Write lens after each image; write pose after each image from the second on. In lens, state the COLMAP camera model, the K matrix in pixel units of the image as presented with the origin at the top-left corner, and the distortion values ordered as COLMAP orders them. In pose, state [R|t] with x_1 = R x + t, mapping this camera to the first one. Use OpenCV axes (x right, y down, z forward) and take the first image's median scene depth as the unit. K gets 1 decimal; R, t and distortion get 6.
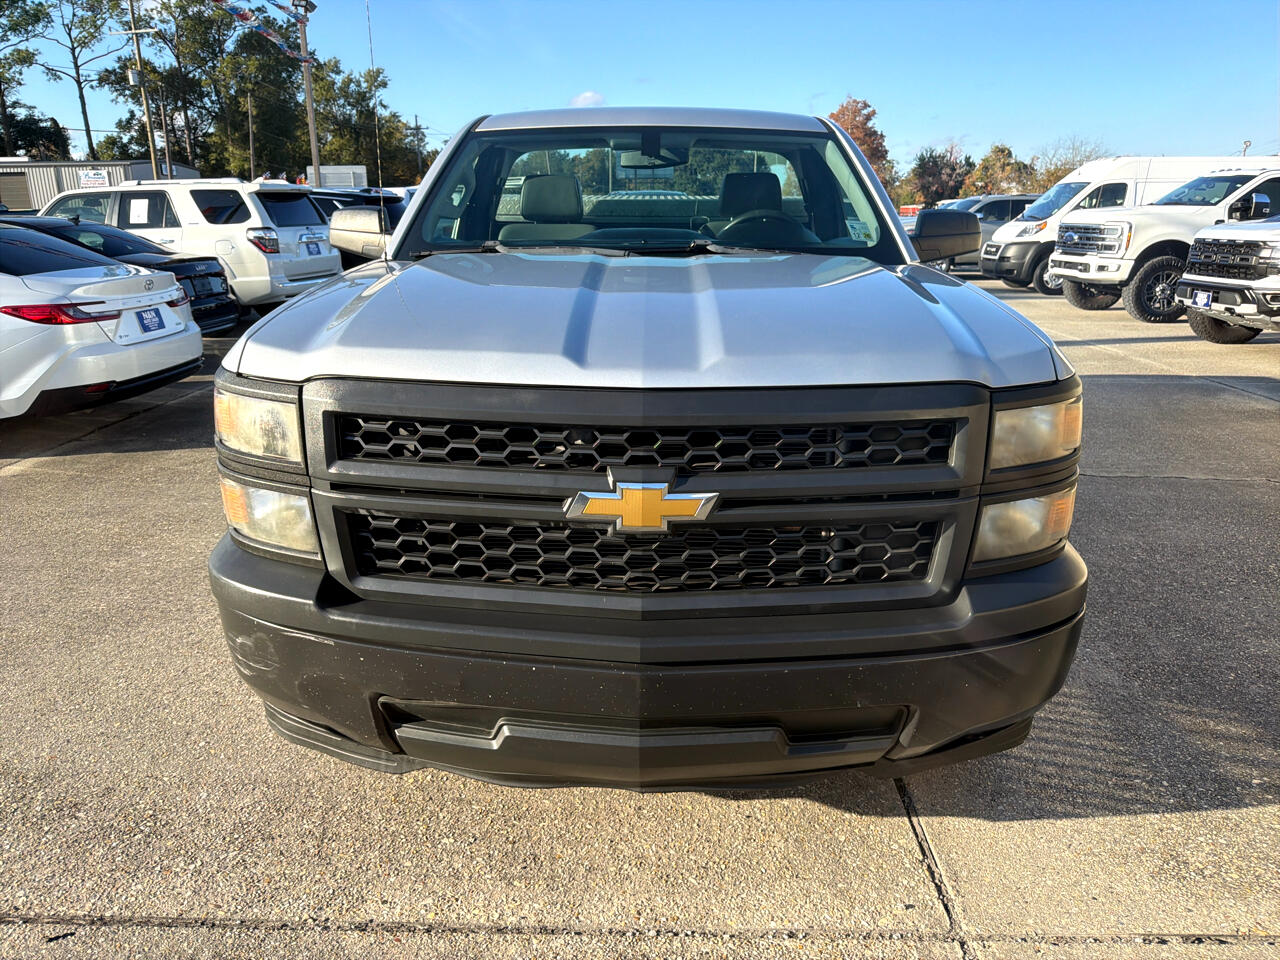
lens RADIAL K [[905.5, 0, 634.0], [0, 905.5, 483.4], [0, 0, 1]] dist [0.011757, -0.020234]
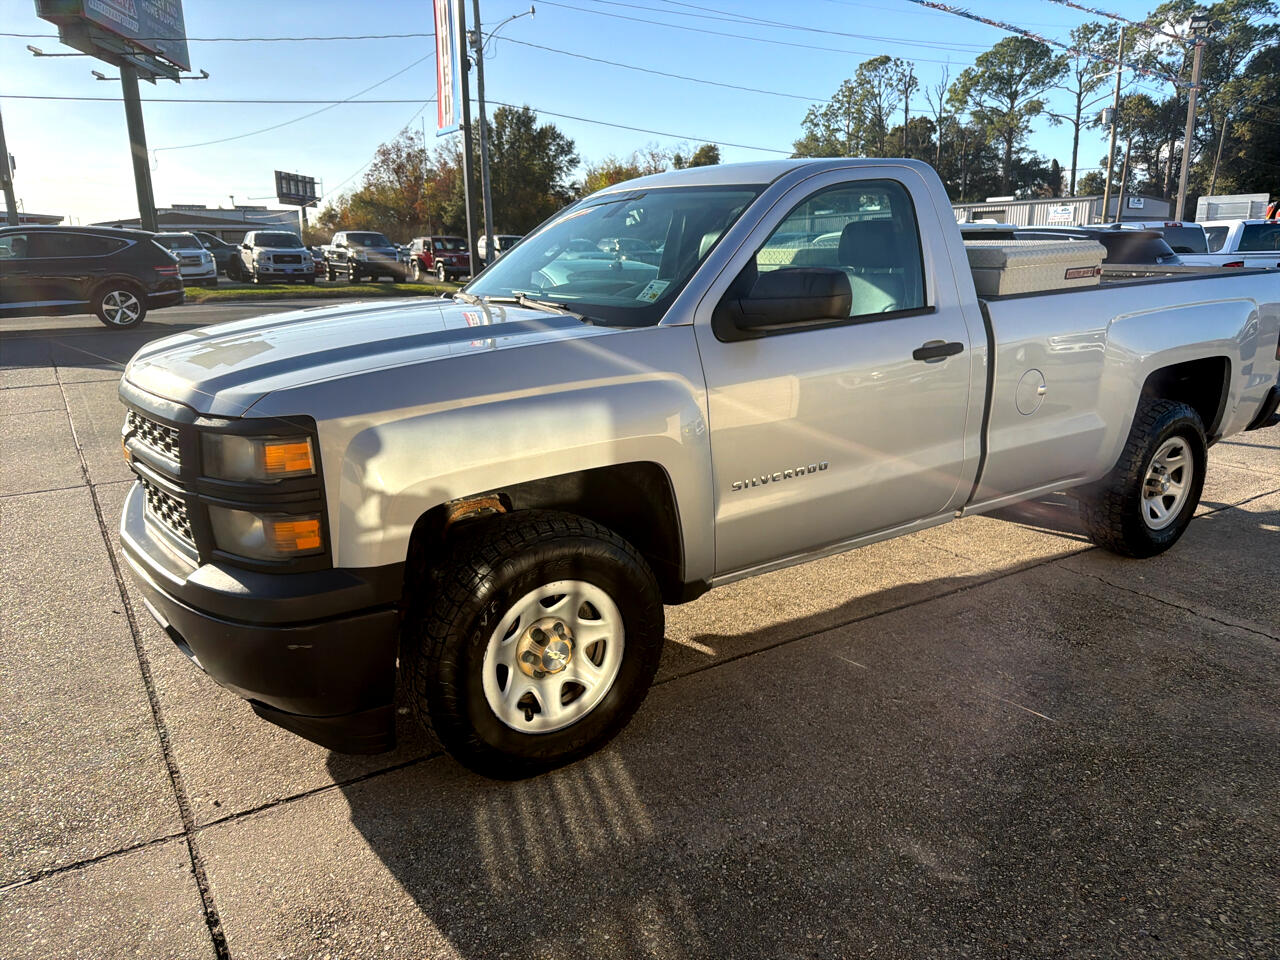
lens RADIAL K [[905.5, 0, 650.8], [0, 905.5, 482.9], [0, 0, 1]] dist [0.011757, -0.020234]
pose [[0.571852, 0.202238, -0.795038, 0.037229], [-0.228214, 0.970099, 0.082621, -0.005408], [0.787975, 0.134192, 0.600906, 0.014989]]
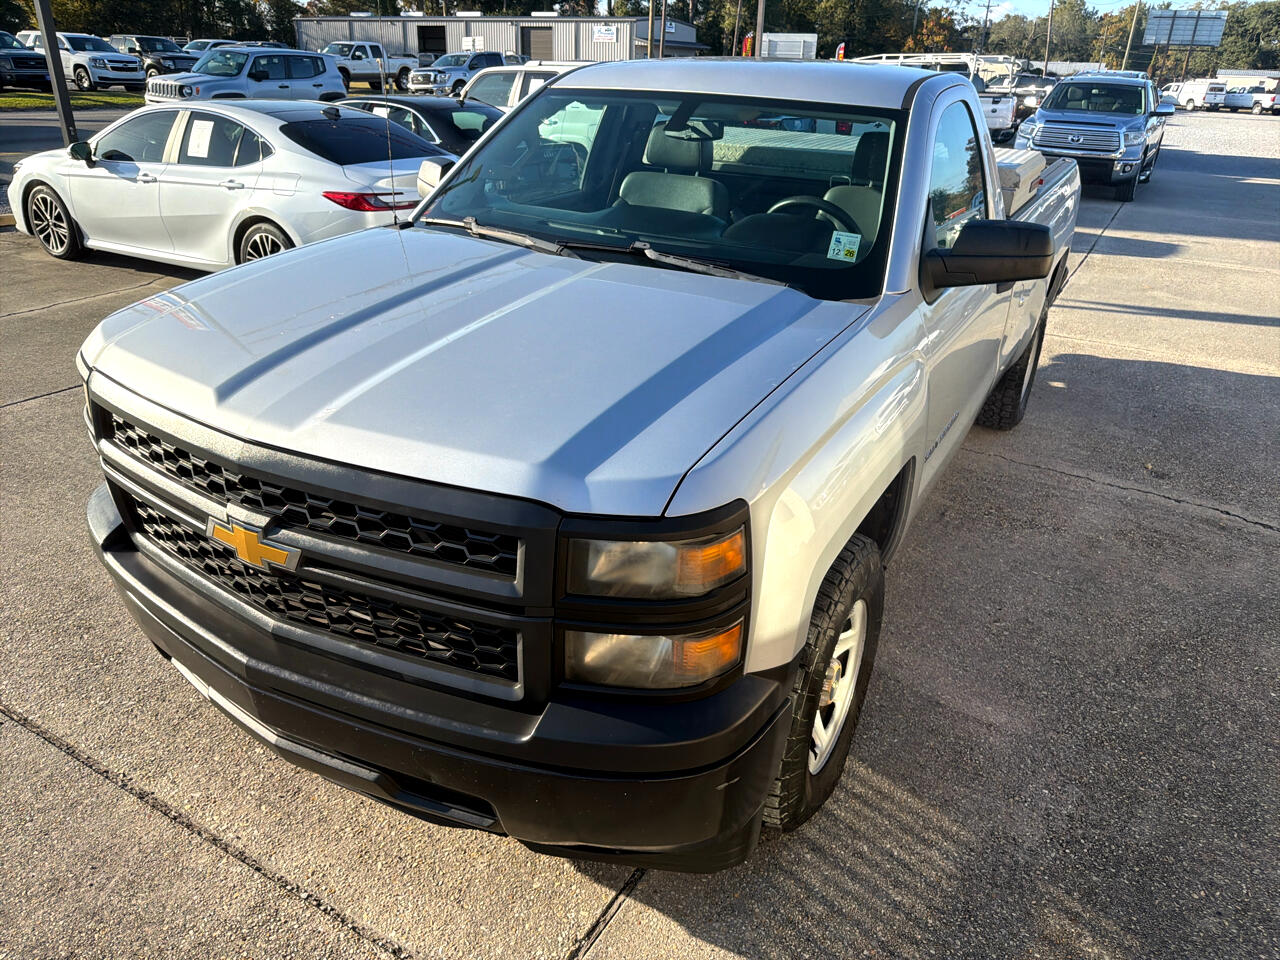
lens RADIAL K [[905.5, 0, 646.1], [0, 905.5, 477.5], [0, 0, 1]] dist [0.011757, -0.020234]
pose [[0.882035, 0.225033, -0.413973, 0.016817], [-0.170251, 0.971434, 0.165317, -0.006094], [0.439349, -0.075336, 0.895152, 0.004788]]
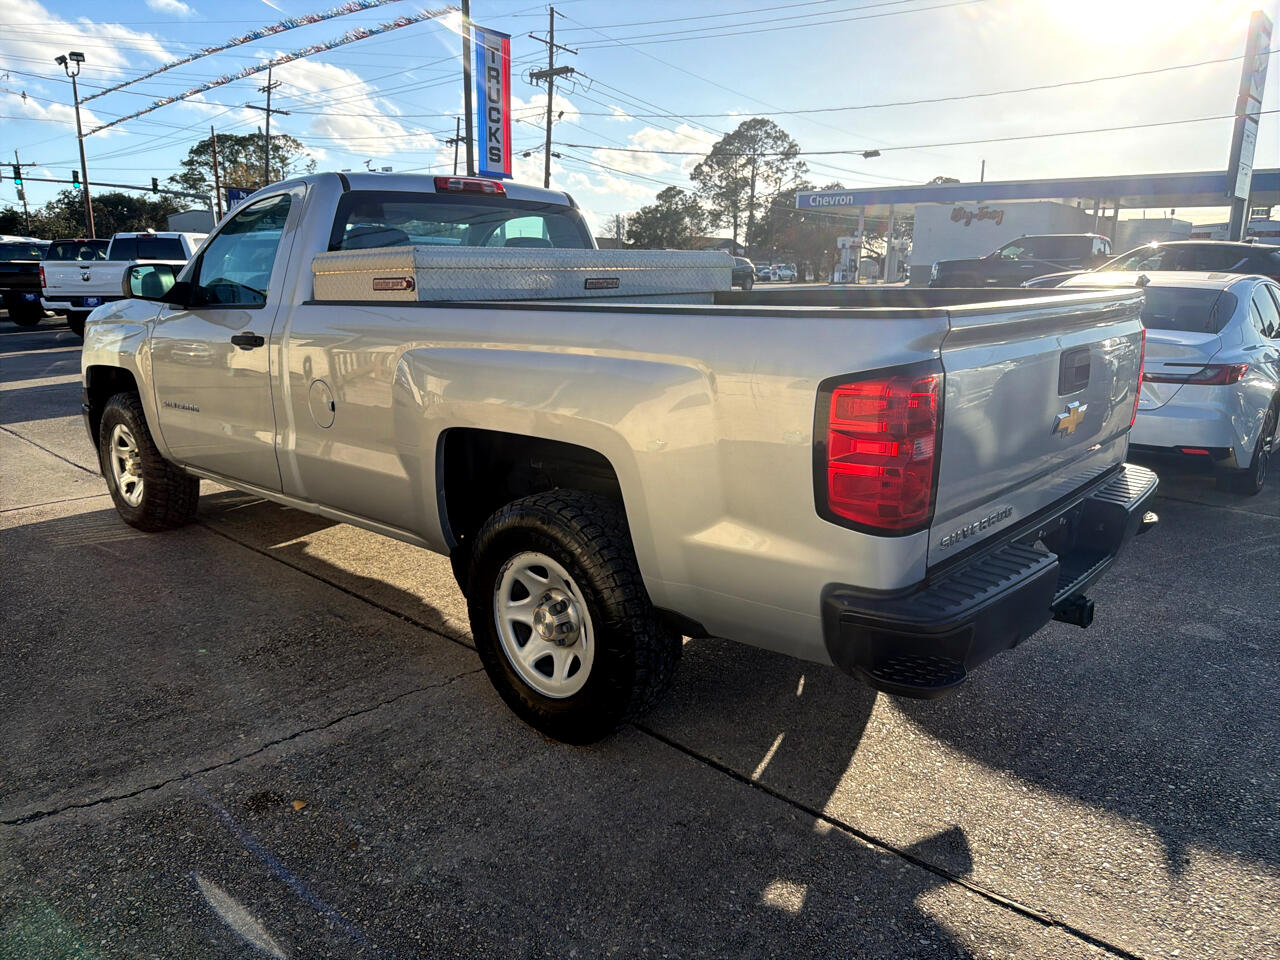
lens RADIAL K [[905.5, 0, 642.9], [0, 905.5, 474.2], [0, 0, 1]] dist [0.011757, -0.020234]
pose [[-0.650271, 0.165076, -0.741551, 0.033808], [-0.227856, 0.888790, 0.397661, -0.026794], [0.724727, 0.427554, -0.540341, 0.088215]]
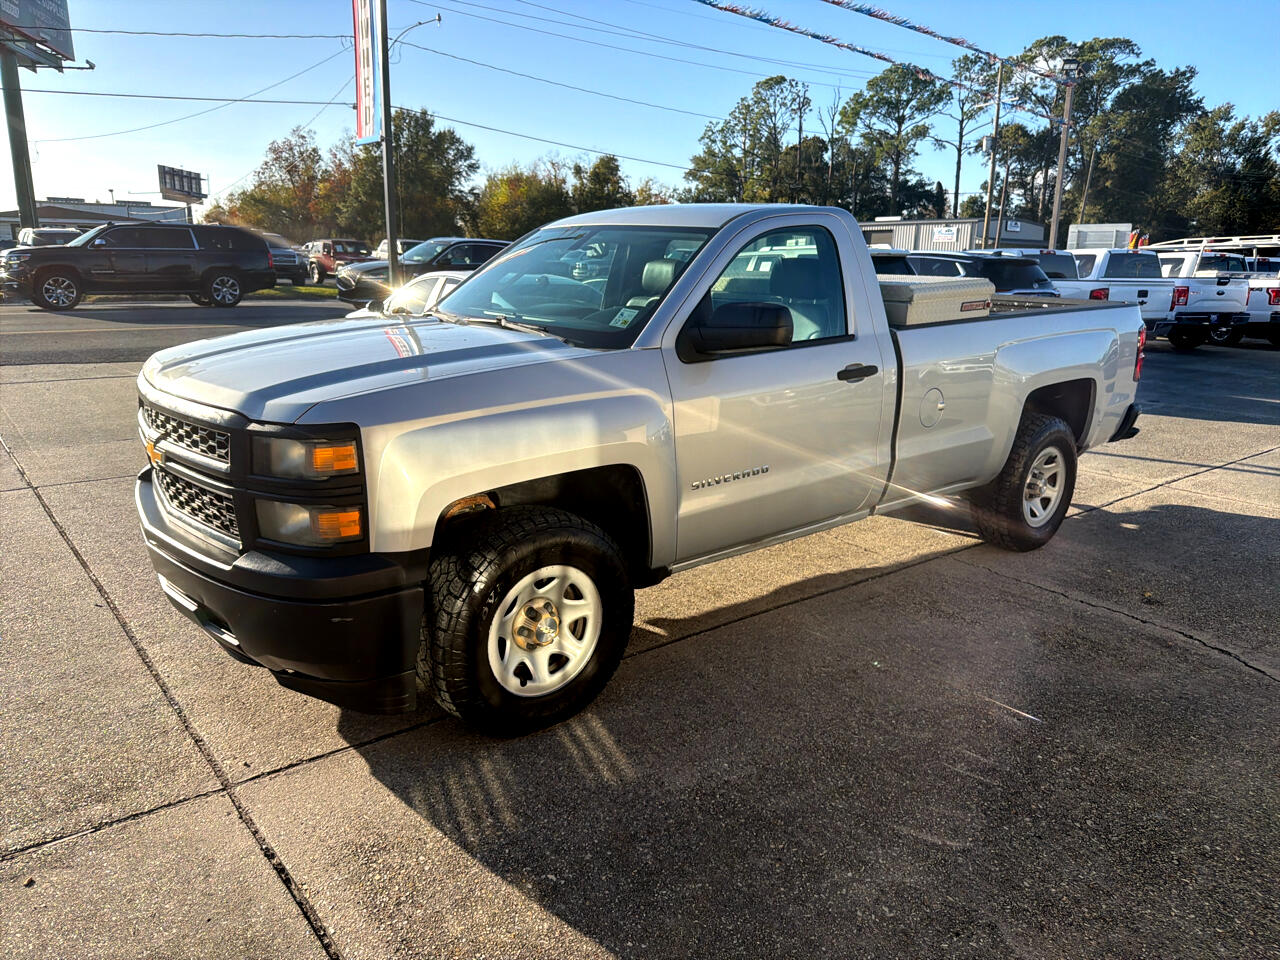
lens RADIAL K [[905.5, 0, 637.3], [0, 905.5, 482.1], [0, 0, 1]] dist [0.011757, -0.020234]
pose [[0.646648, 0.196611, -0.737015, 0.039714], [-0.237327, 0.970113, 0.050565, -0.004780], [0.724929, 0.142216, 0.673982, 0.009297]]
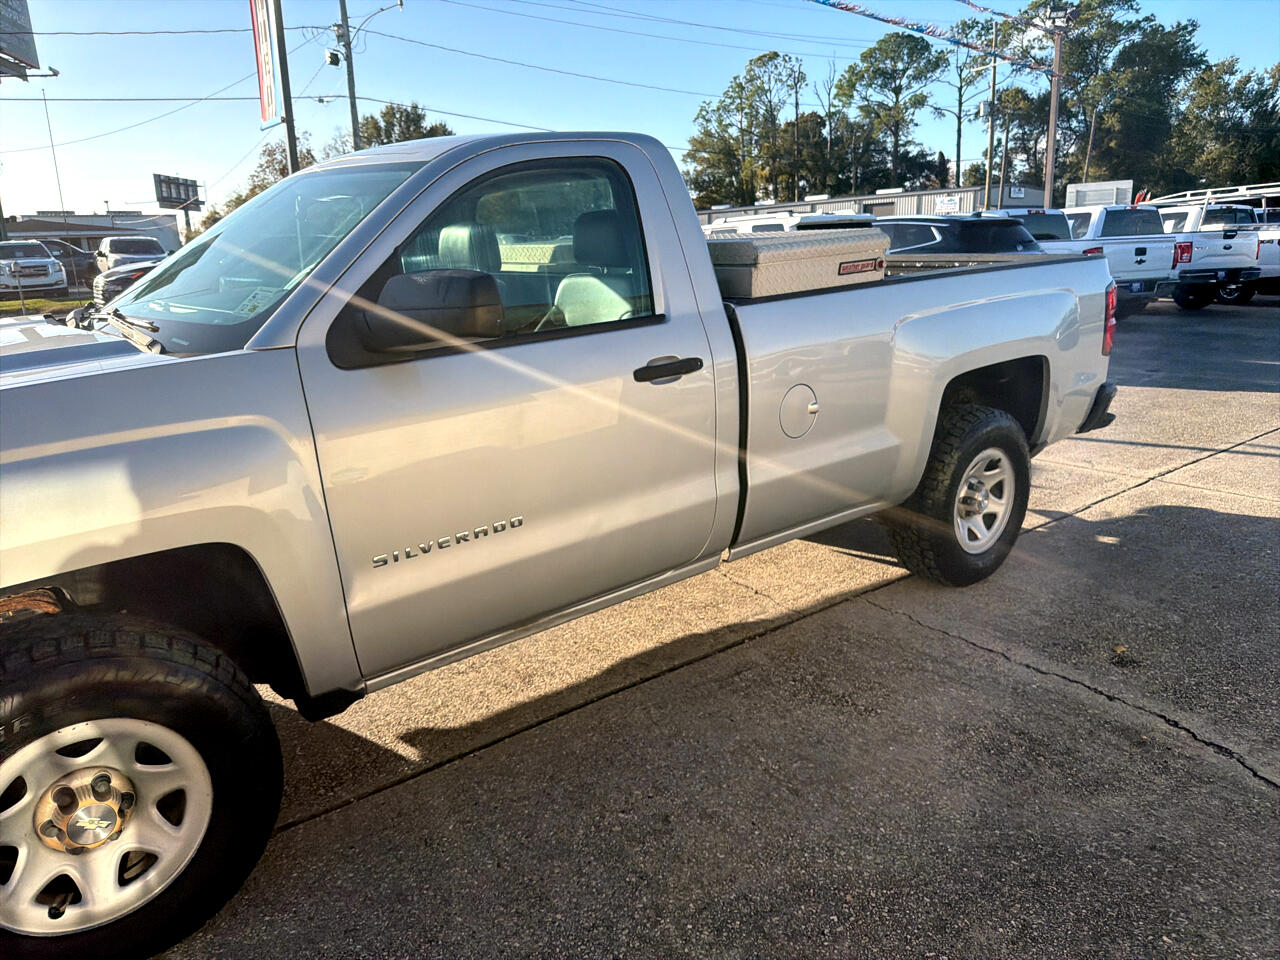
lens RADIAL K [[905.5, 0, 644.4], [0, 905.5, 474.0], [0, 0, 1]] dist [0.011757, -0.020234]
pose [[0.646235, 0.171323, -0.743659, 0.035582], [-0.192177, 0.979604, 0.058679, -0.008584], [0.738545, 0.104994, 0.665979, 0.026173]]
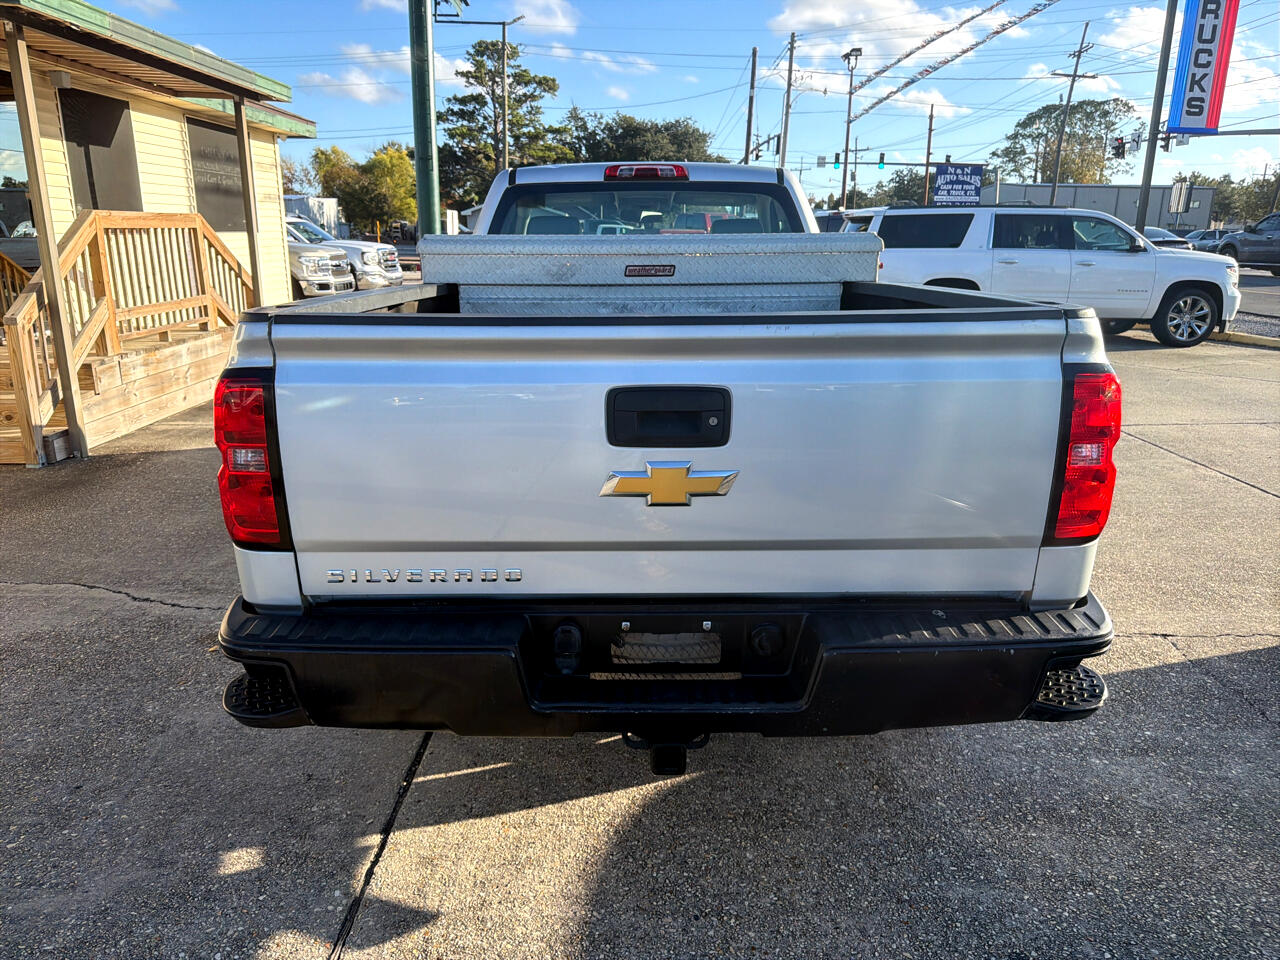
lens RADIAL K [[905.5, 0, 637.3], [0, 905.5, 479.1], [0, 0, 1]] dist [0.011757, -0.020234]
pose [[-0.999606, 0.000969, -0.028041, 0.003012], [-0.014083, 0.847053, 0.531322, -0.031150], [0.024268, 0.531508, -0.846706, 0.099548]]
